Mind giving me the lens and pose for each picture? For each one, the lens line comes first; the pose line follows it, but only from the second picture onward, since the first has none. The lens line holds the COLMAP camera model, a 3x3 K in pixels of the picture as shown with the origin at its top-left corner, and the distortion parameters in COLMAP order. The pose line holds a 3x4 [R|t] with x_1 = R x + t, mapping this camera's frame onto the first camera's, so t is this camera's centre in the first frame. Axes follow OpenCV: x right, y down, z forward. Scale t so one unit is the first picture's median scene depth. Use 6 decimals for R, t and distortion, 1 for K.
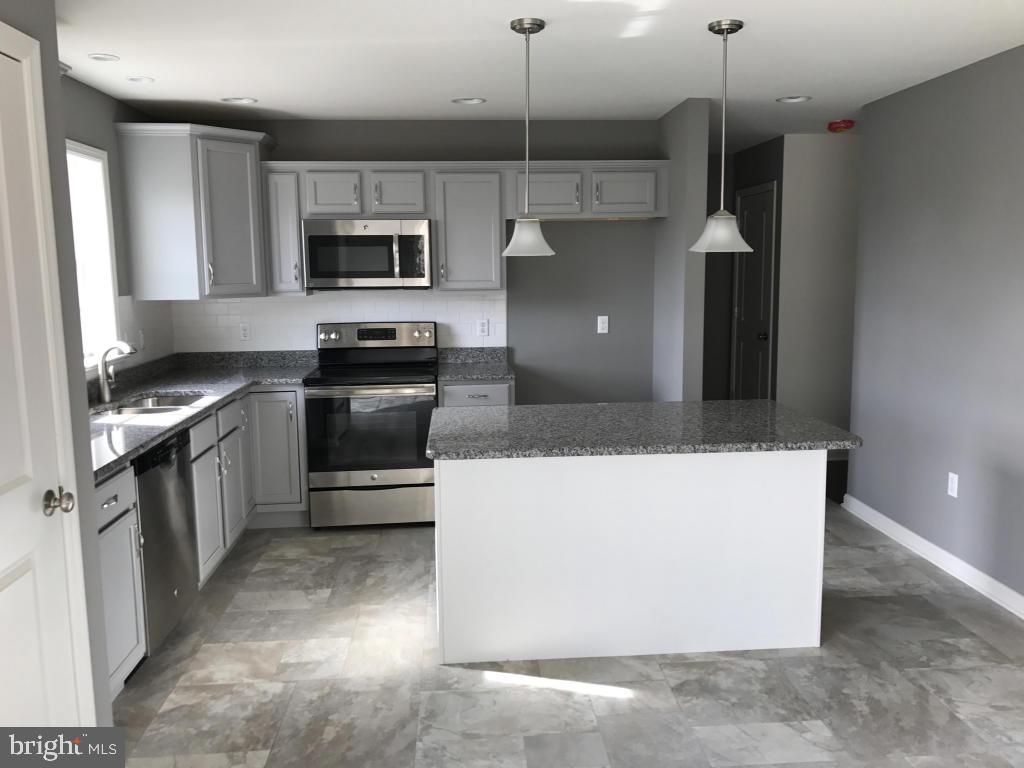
lens RADIAL K [[840.8, 0, 517.2], [0, 840.8, 377.6], [0, 0, 1]] dist [0.012449, -0.002952]
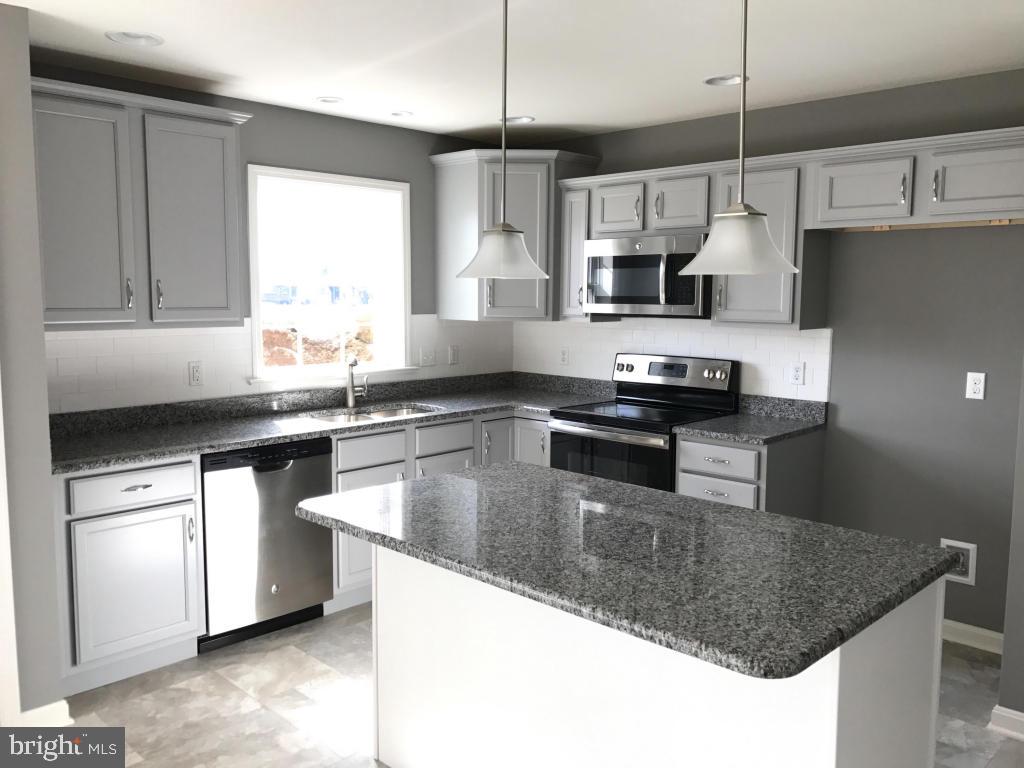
lens RADIAL K [[840.8, 0, 517.2], [0, 840.8, 377.6], [0, 0, 1]] dist [0.012449, -0.002952]
pose [[0.664447, 0.093735, -0.741434, 0.393478], [-0.113396, 0.993261, 0.023951, -0.050487], [0.738683, 0.068162, 0.670598, 0.336864]]
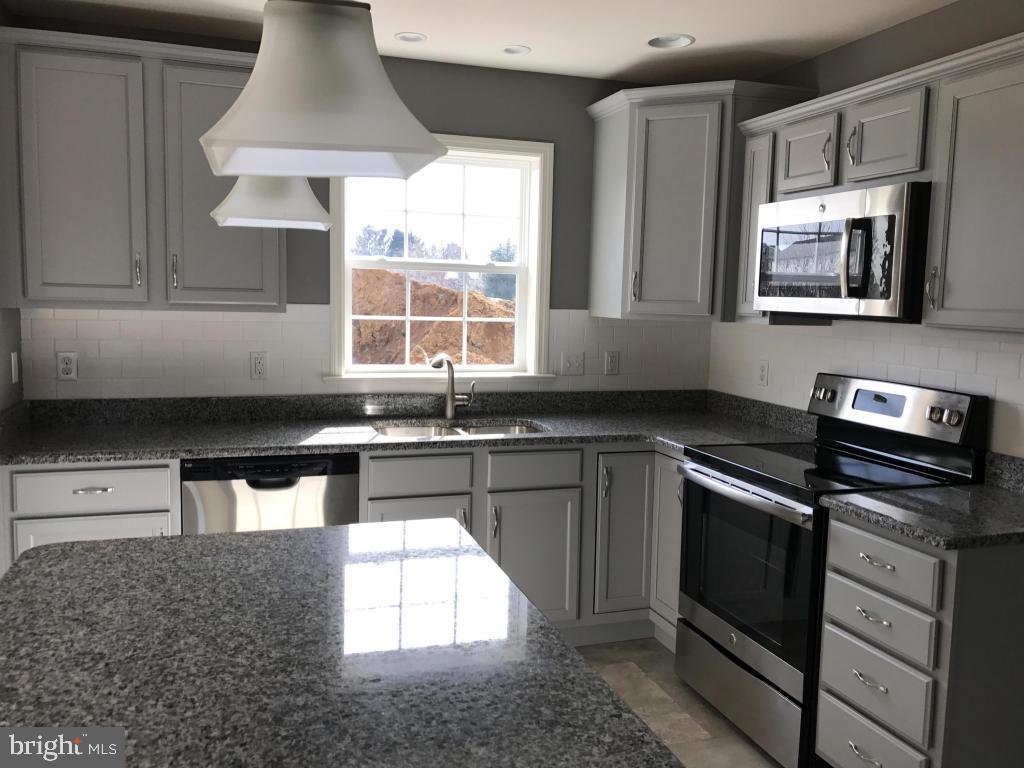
lens RADIAL K [[840.8, 0, 517.2], [0, 840.8, 377.6], [0, 0, 1]] dist [0.012449, -0.002952]
pose [[0.241439, 0.114776, -0.963604, 0.328572], [-0.155752, 0.984691, 0.078263, -0.079637], [0.957835, 0.131188, 0.255620, 0.678415]]
